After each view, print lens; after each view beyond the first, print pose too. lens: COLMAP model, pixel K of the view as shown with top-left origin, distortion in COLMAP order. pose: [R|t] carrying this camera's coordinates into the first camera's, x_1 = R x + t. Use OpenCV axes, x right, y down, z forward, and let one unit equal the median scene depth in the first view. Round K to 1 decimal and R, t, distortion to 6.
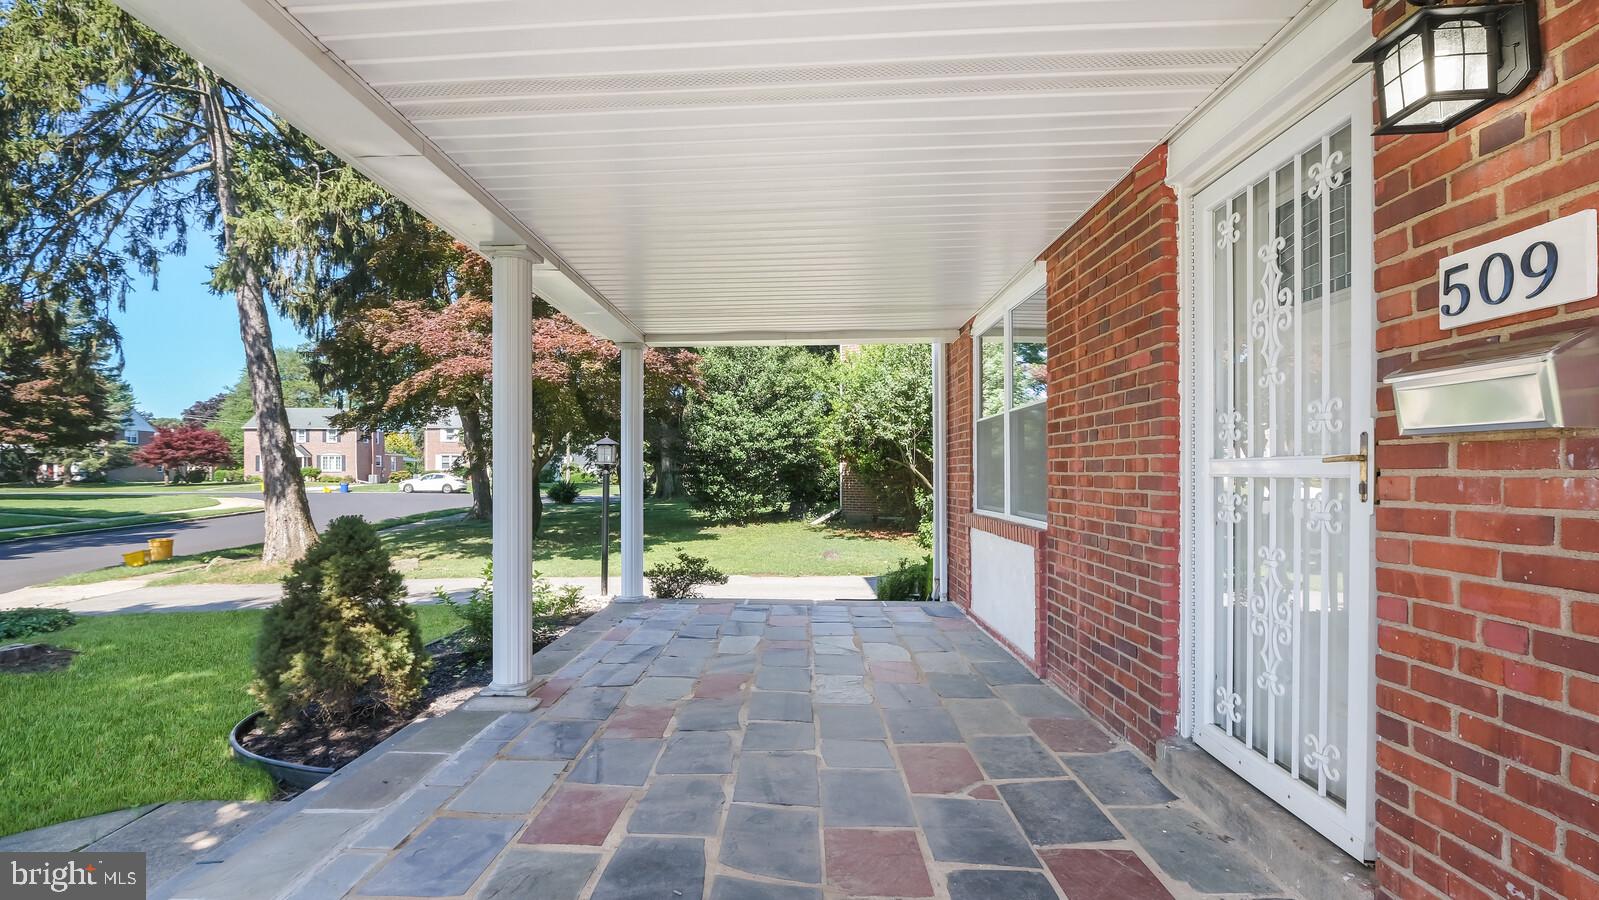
lens RADIAL K [[729.1, 0, 769.8], [0, 729.1, 475.3], [0, 0, 1]] dist [0.001500, 0.000272]
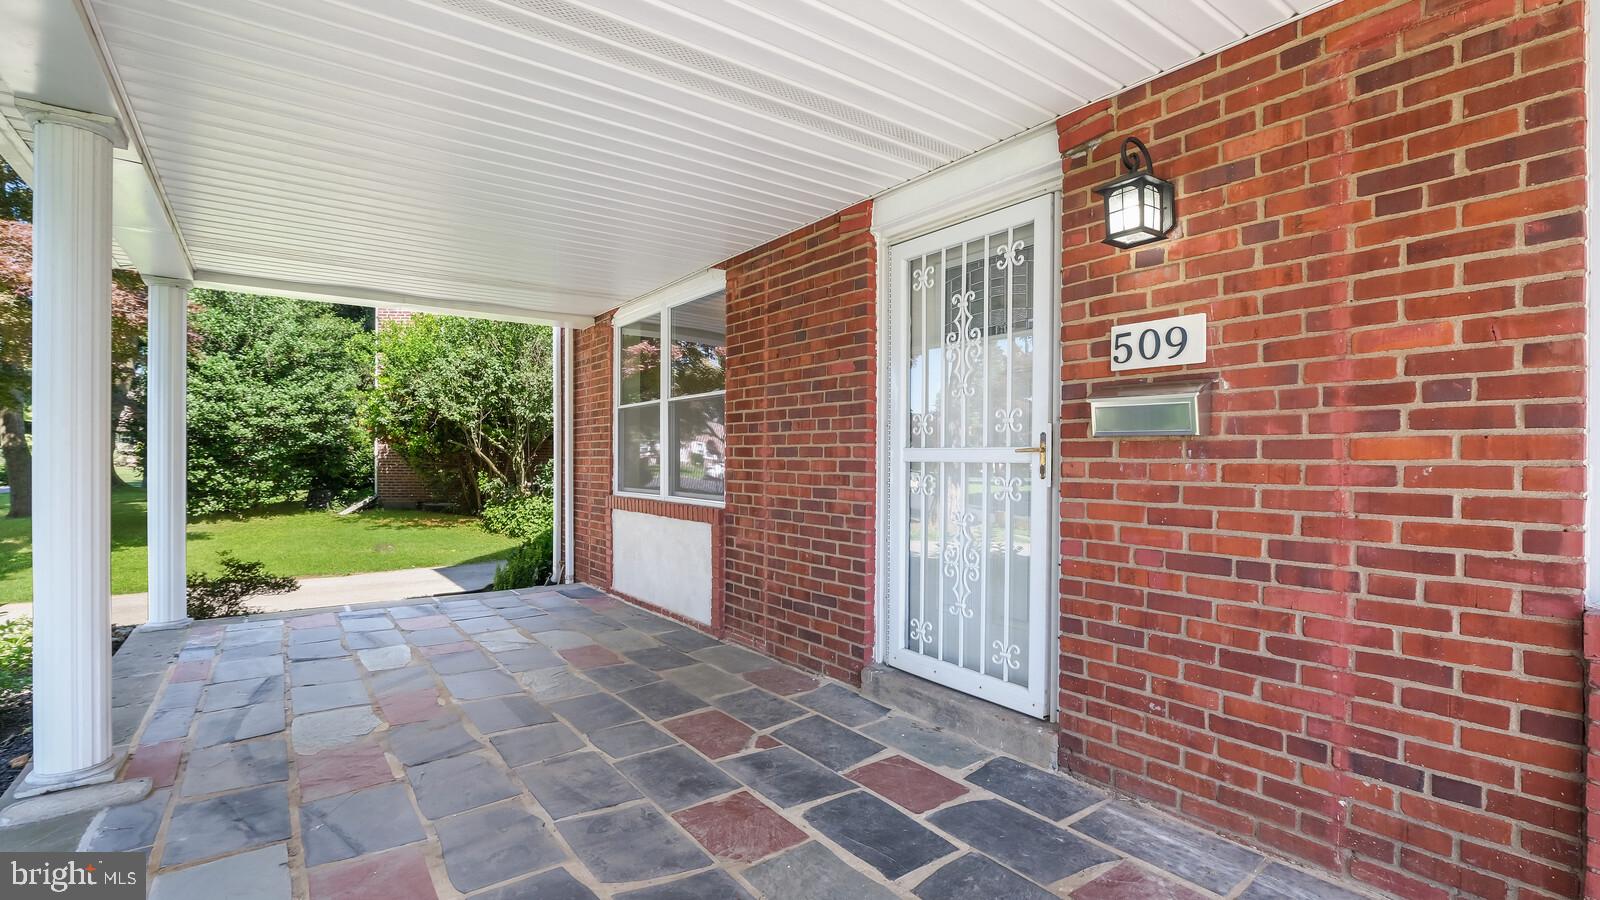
lens RADIAL K [[703.7, 0, 776.1], [0, 703.7, 463.3], [0, 0, 1]] dist [-0.002282, 0.000287]
pose [[0.784397, -0.000208, 0.620259, -0.347023], [-0.003887, 0.999979, 0.005251, -0.000757], [-0.620247, -0.006530, 0.784379, 0.136655]]
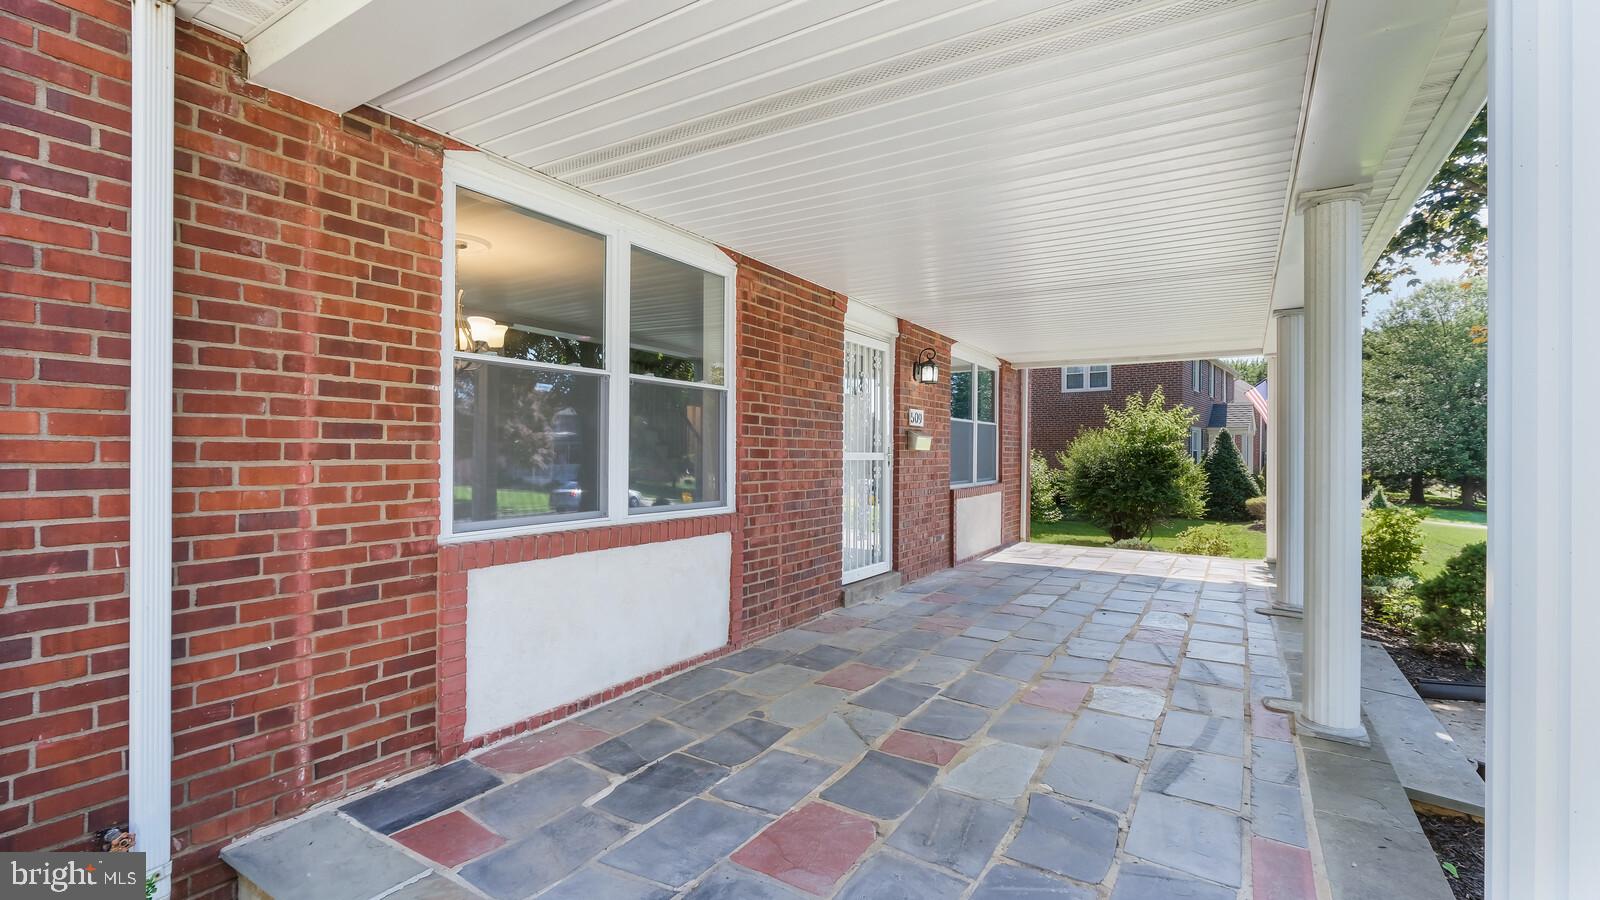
lens RADIAL K [[703.7, 0, 797.5], [0, 703.7, 455.2], [0, 0, 1]] dist [-0.002282, 0.000287]
pose [[-0.867971, -0.007149, 0.496563, -0.316609], [-0.005068, 0.999972, 0.005539, -0.022847], [-0.496589, 0.002291, -0.867983, 2.754244]]
